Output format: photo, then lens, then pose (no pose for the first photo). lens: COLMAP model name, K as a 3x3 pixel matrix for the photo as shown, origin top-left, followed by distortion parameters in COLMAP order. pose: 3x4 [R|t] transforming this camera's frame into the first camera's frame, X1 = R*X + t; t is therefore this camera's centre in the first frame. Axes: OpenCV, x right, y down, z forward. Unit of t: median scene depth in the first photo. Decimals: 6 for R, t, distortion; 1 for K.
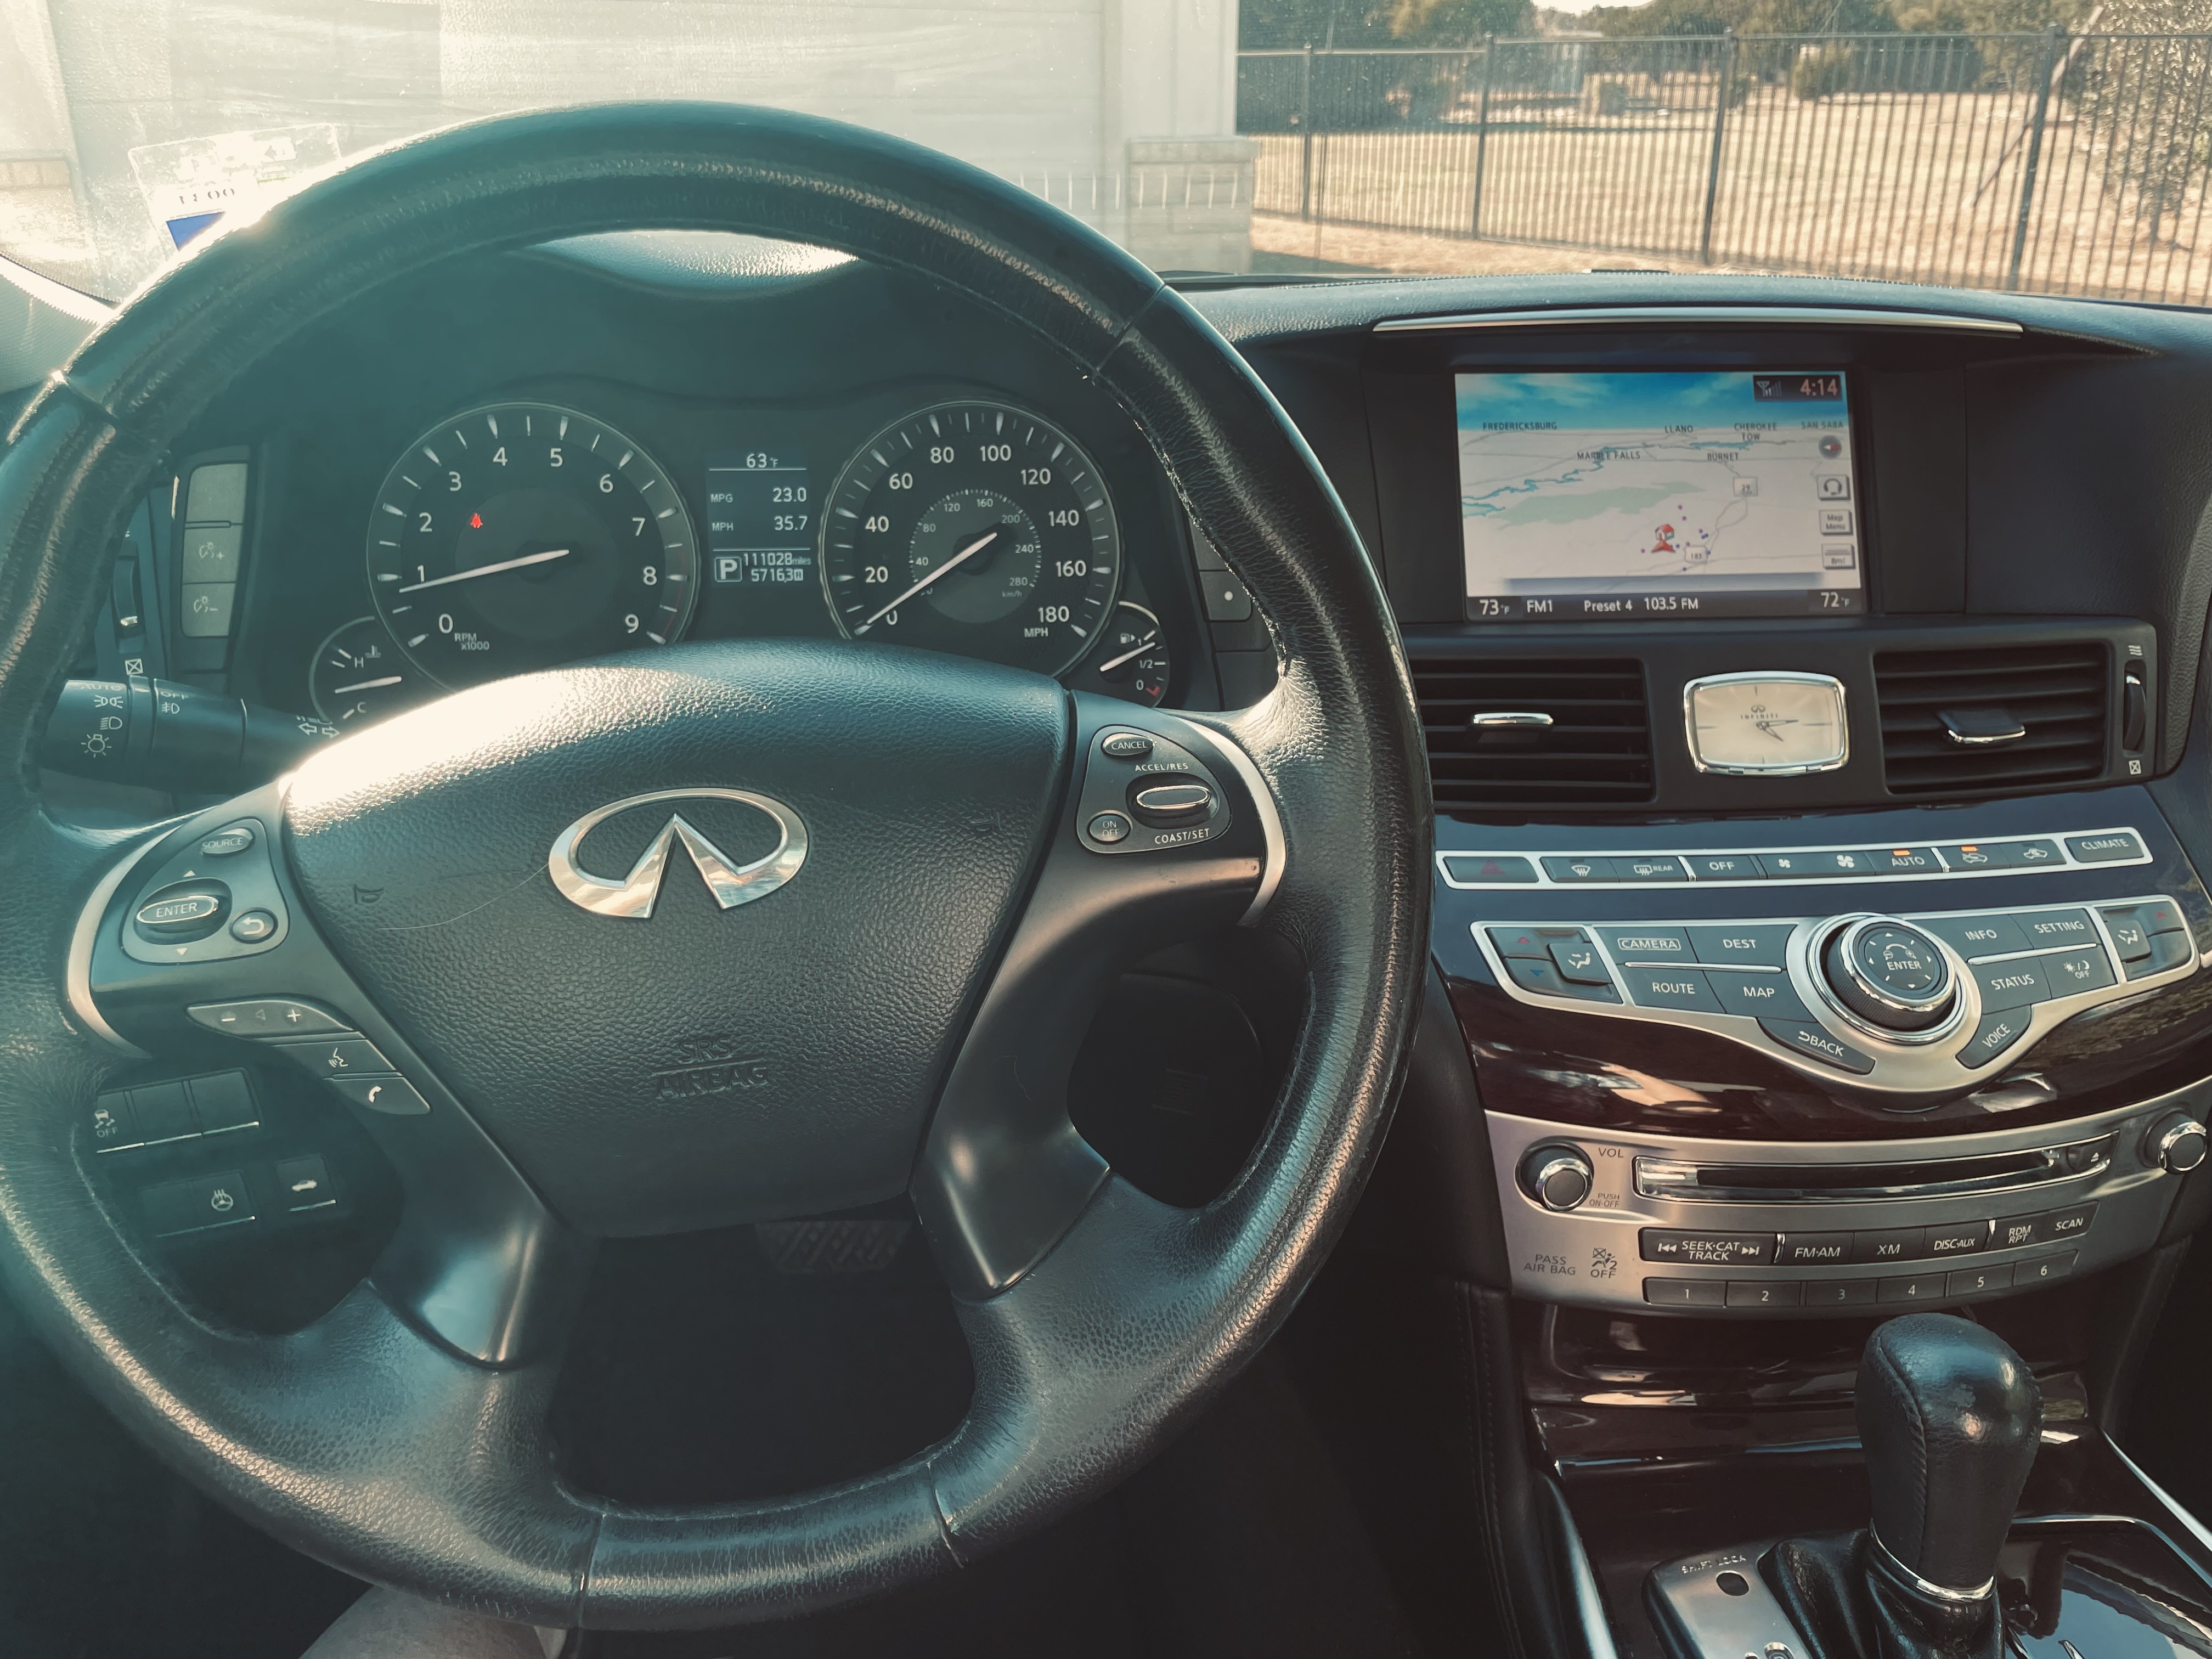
lens RADIAL K [[1659.2, 0, 1106.0], [0, 1659.2, 829.5], [0, 0, 1]] dist [0.076623, -0.094672]
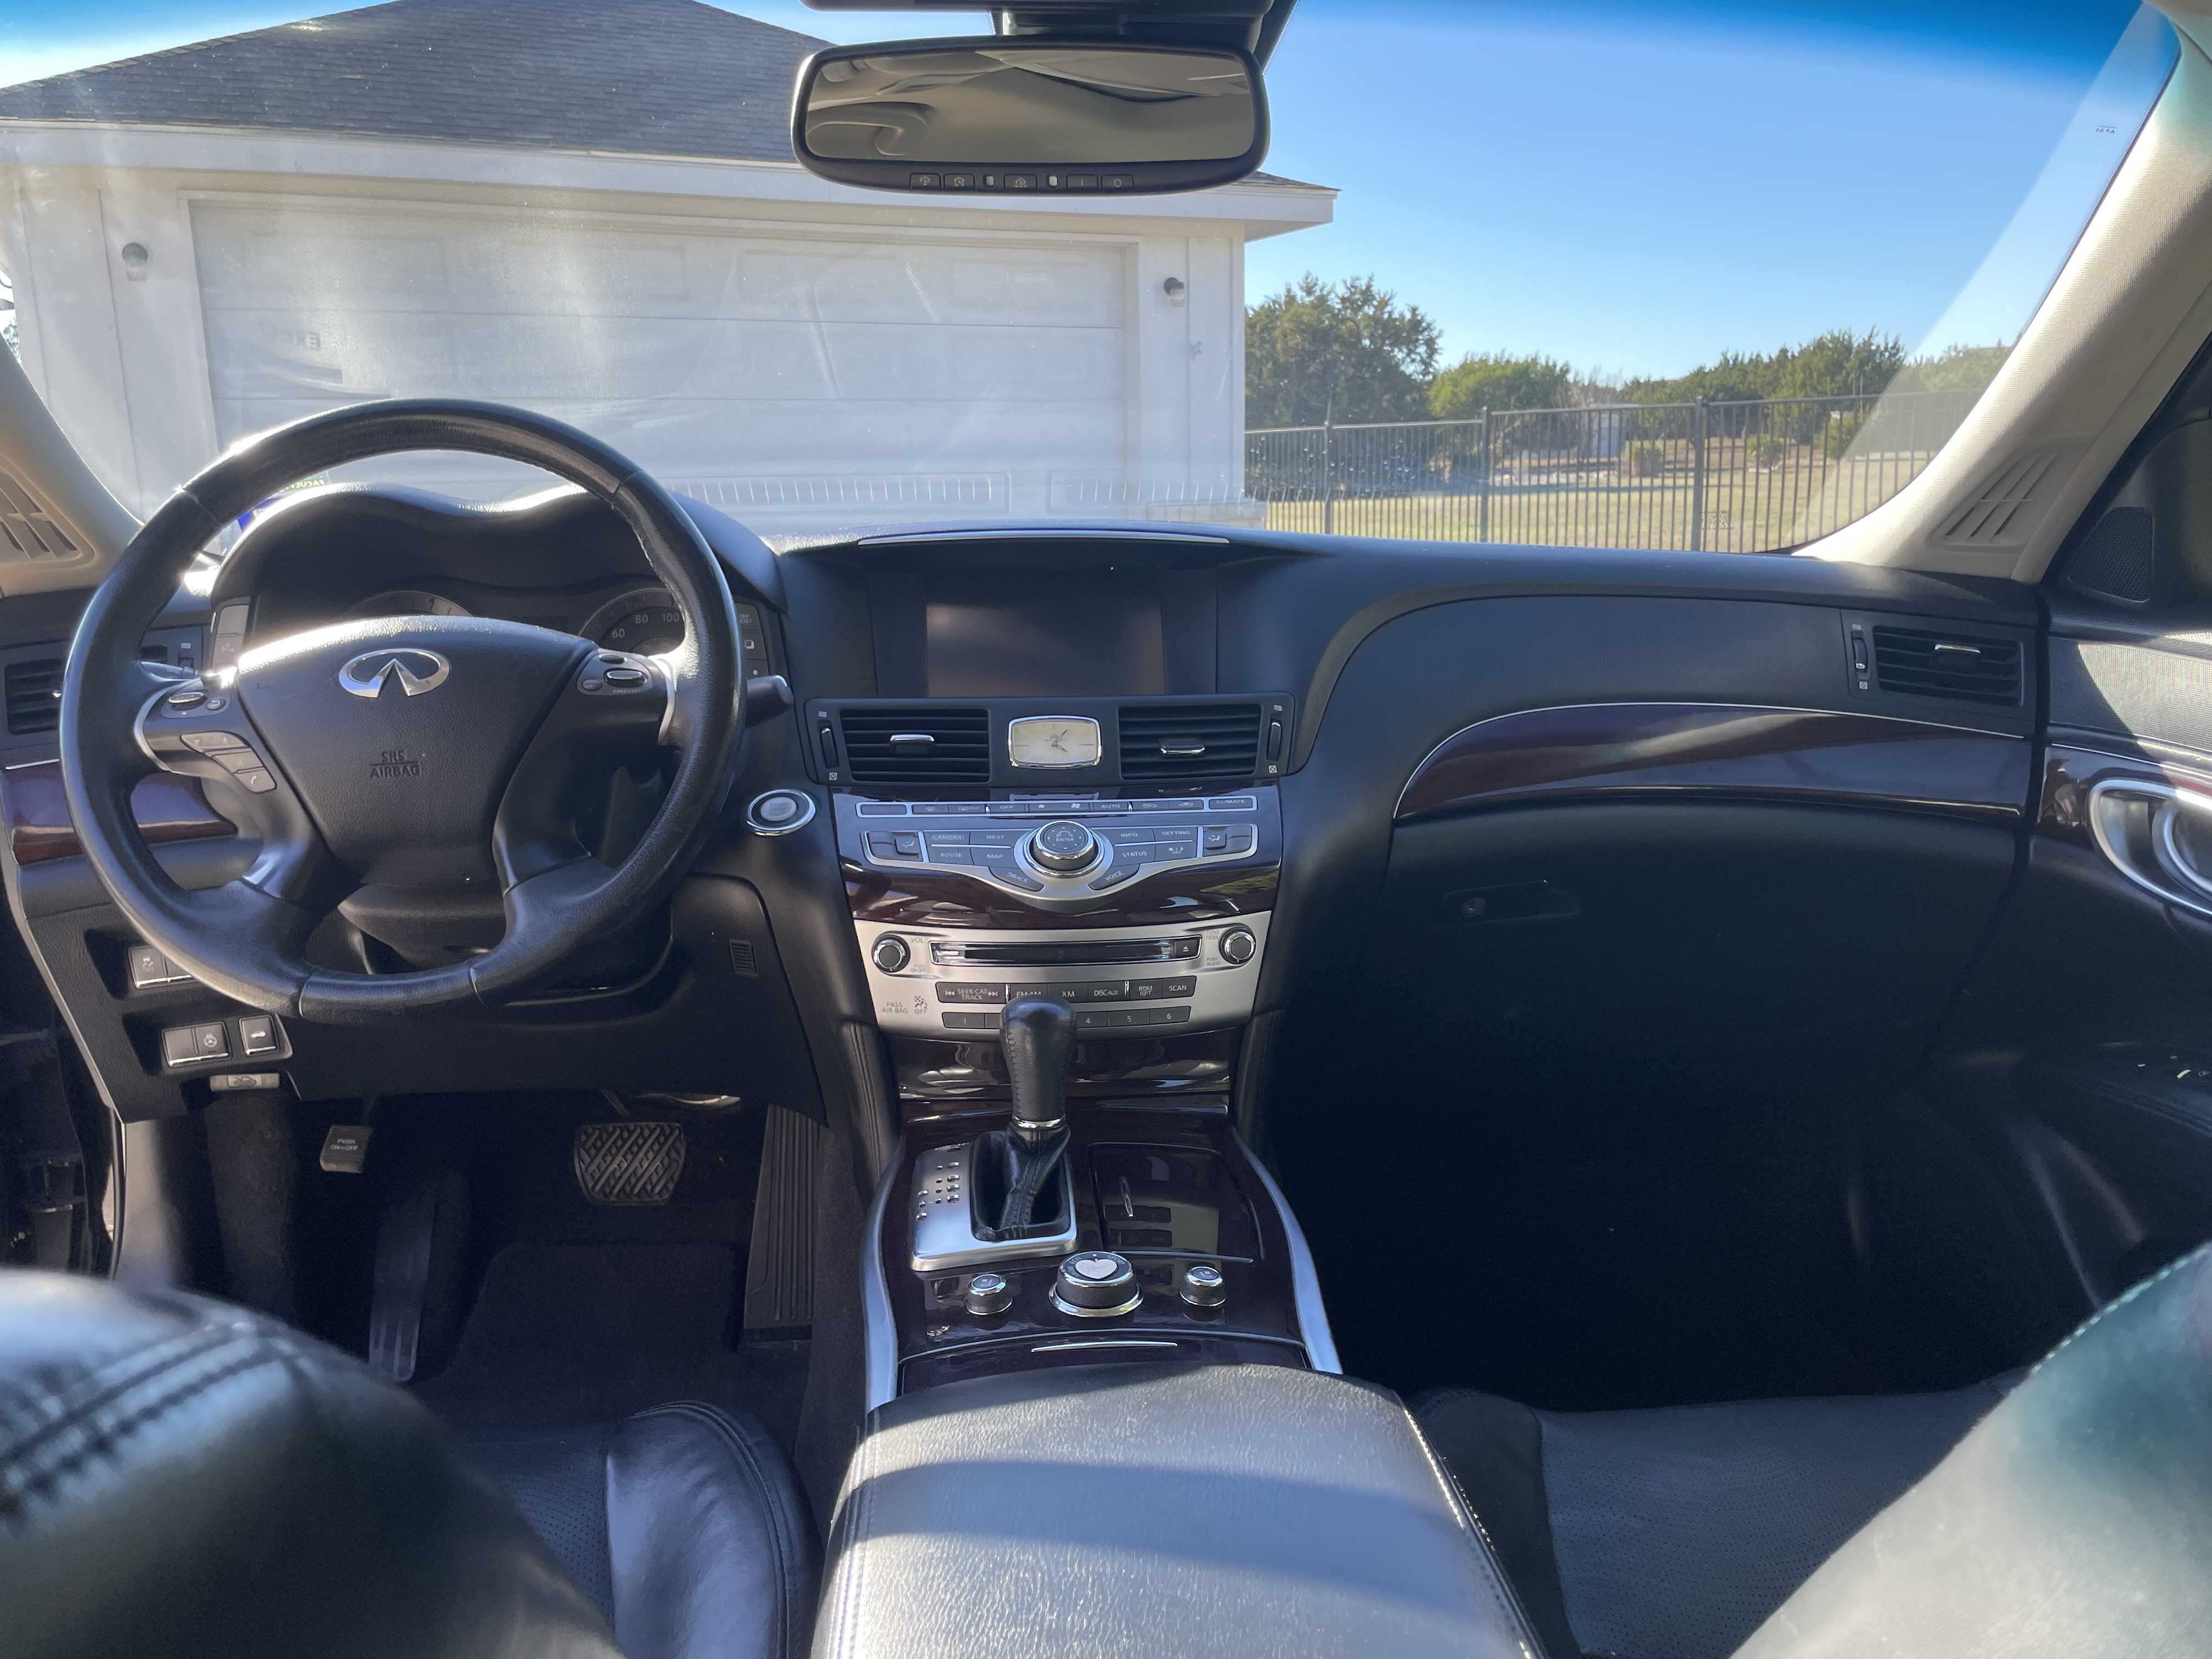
lens RADIAL K [[1675.6, 0, 1100.3], [0, 1675.6, 822.4], [0, 0, 1]] dist [0.070132, -0.091753]
pose [[0.998624, -0.011981, -0.051057, 0.516117], [0.001243, 0.978691, -0.205336, 0.384544], [0.052429, 0.204990, 0.977359, -0.749576]]
